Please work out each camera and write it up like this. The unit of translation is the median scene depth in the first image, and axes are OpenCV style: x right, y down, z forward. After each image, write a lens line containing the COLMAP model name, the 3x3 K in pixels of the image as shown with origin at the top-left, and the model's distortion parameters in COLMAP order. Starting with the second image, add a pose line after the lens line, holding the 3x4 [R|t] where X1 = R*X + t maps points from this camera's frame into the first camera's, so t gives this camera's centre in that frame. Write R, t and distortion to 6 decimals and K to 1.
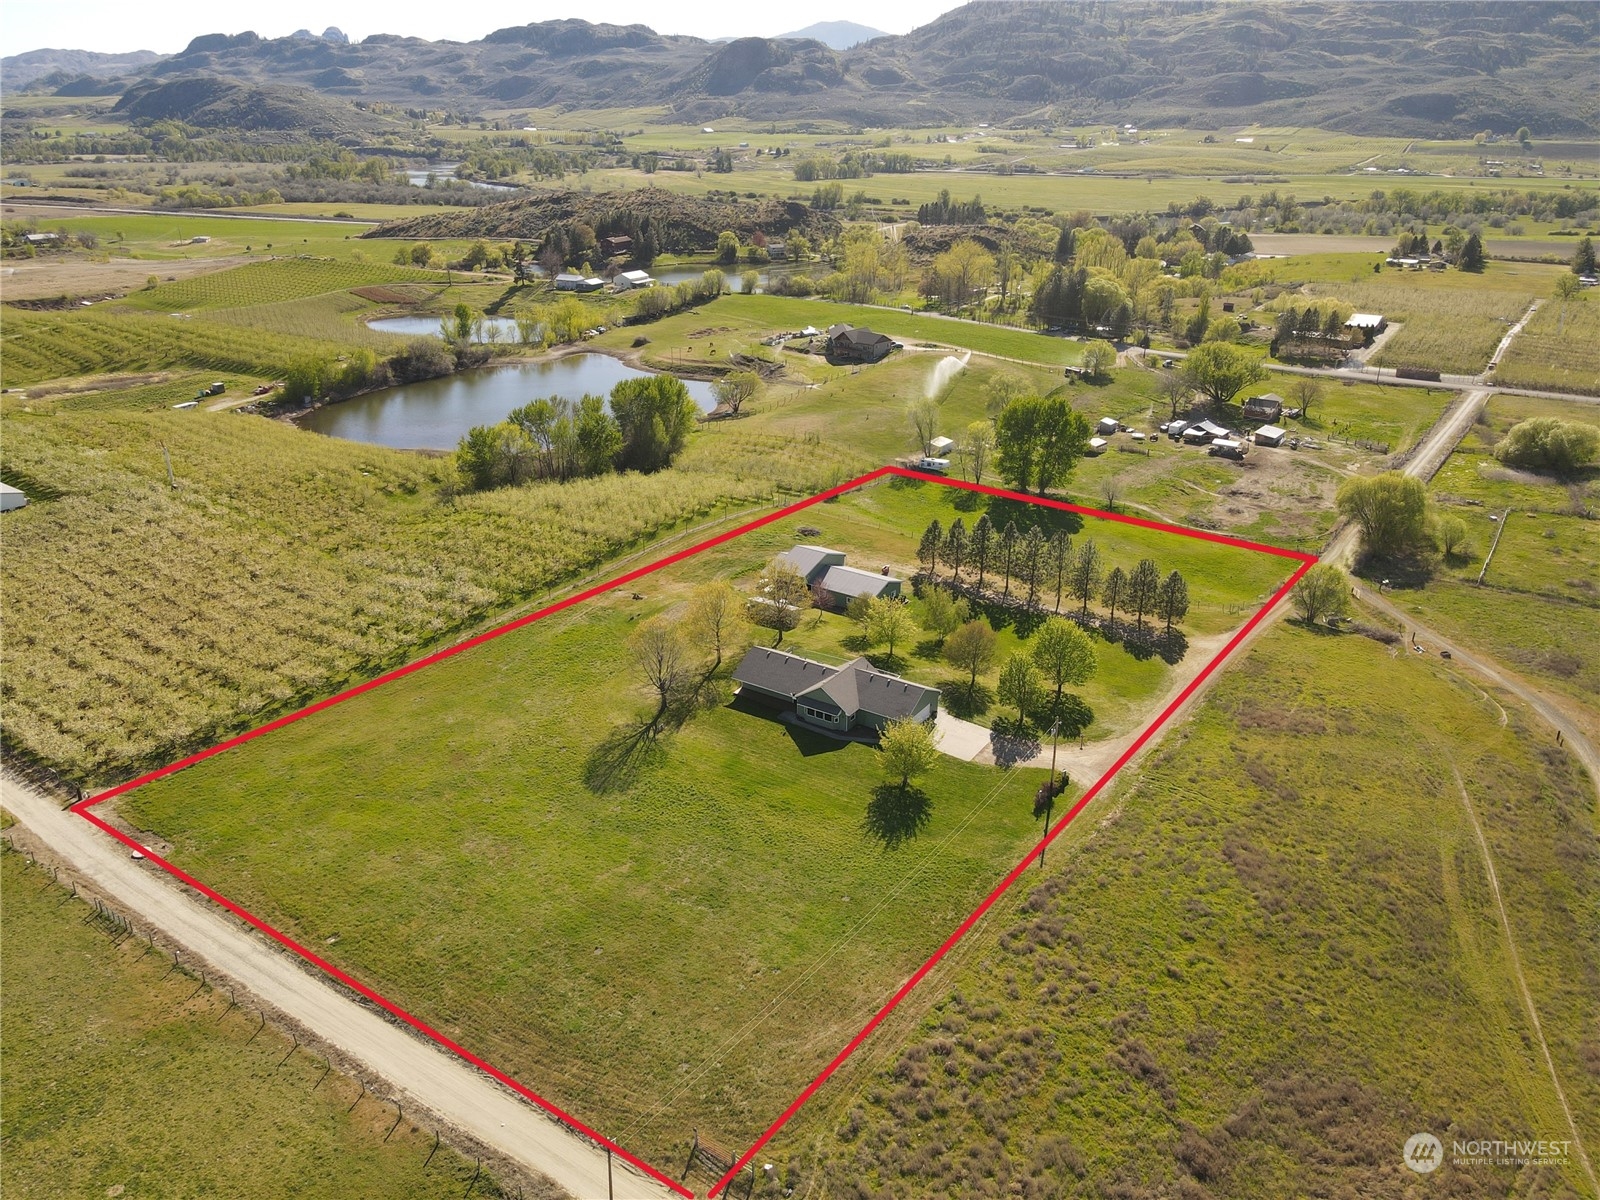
lens RADIAL K [[1176.4, 0, 800.2], [0, 1176.4, 604.0], [0, 0, 1]] dist [0.024663, -0.002937]
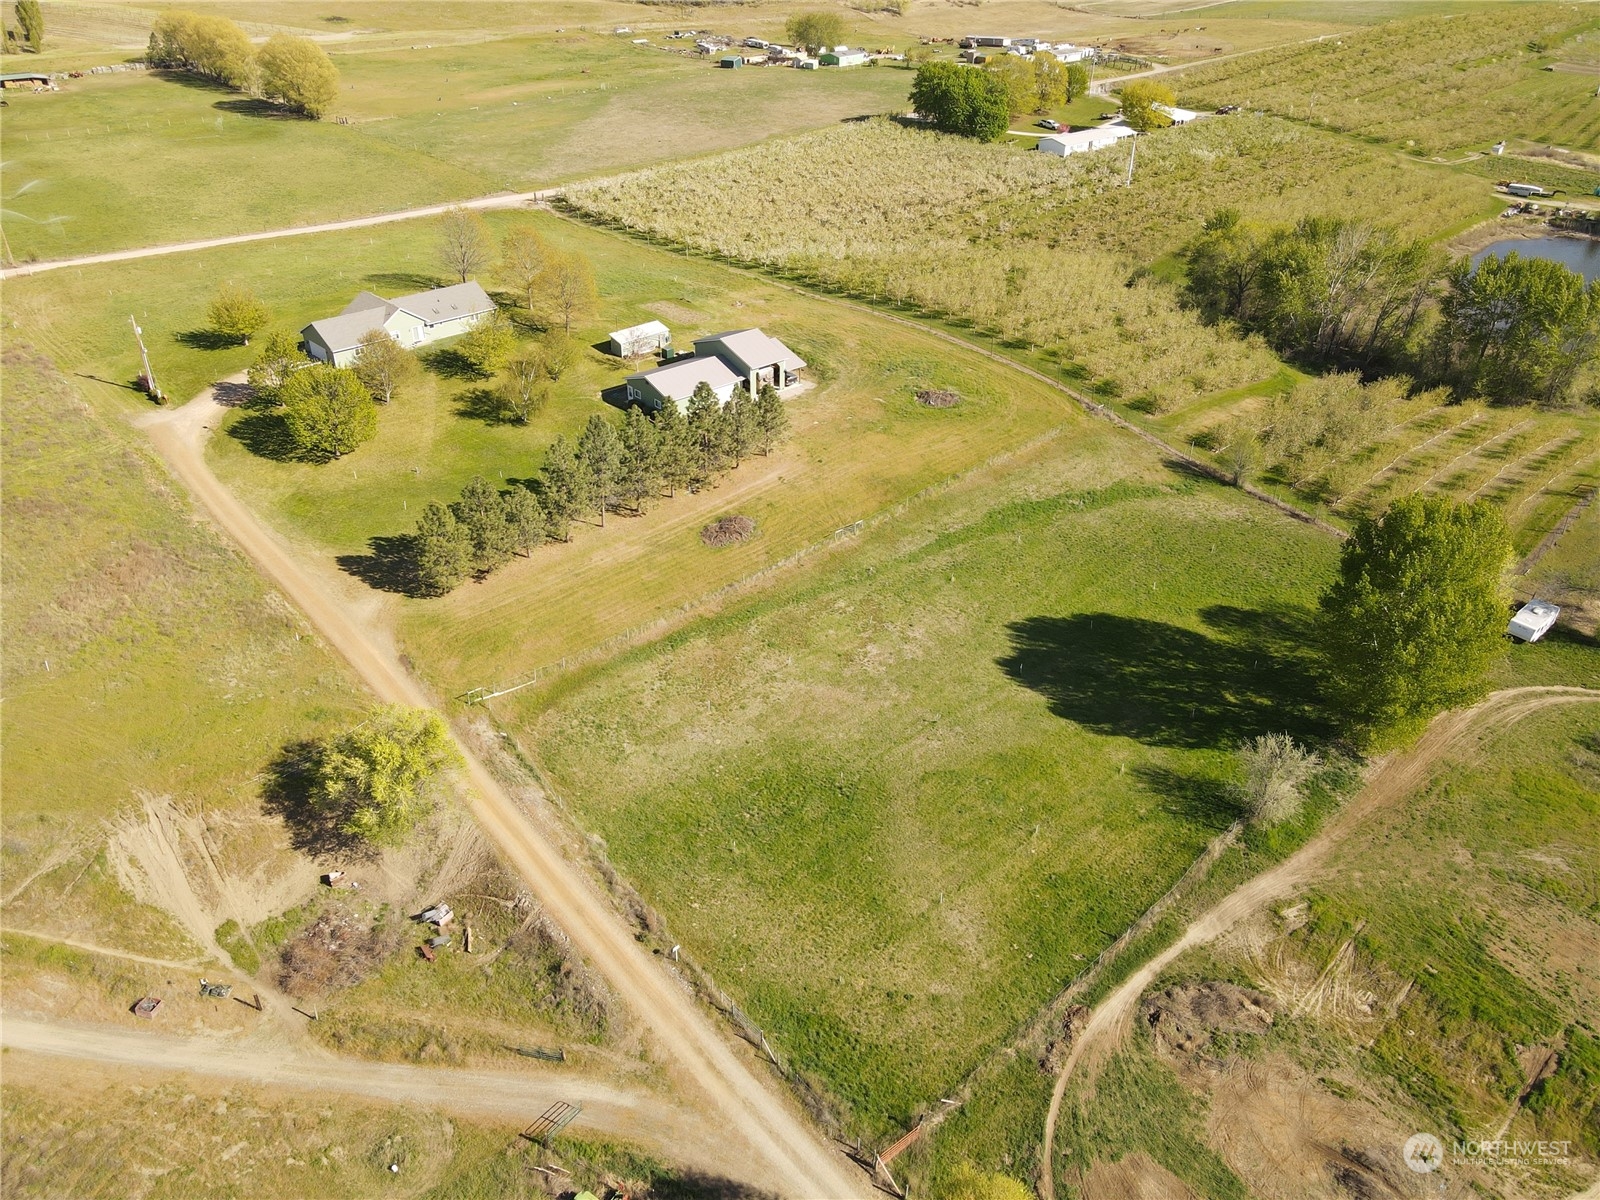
lens RADIAL K [[1176.4, 0, 800.7], [0, 1176.4, 598.1], [0, 0, 1]] dist [0.024663, -0.002937]
pose [[-0.234979, 0.503694, -0.831311, 0.075647], [-0.386745, 0.736194, 0.555380, -0.037741], [0.891747, 0.452008, 0.021811, 0.113233]]
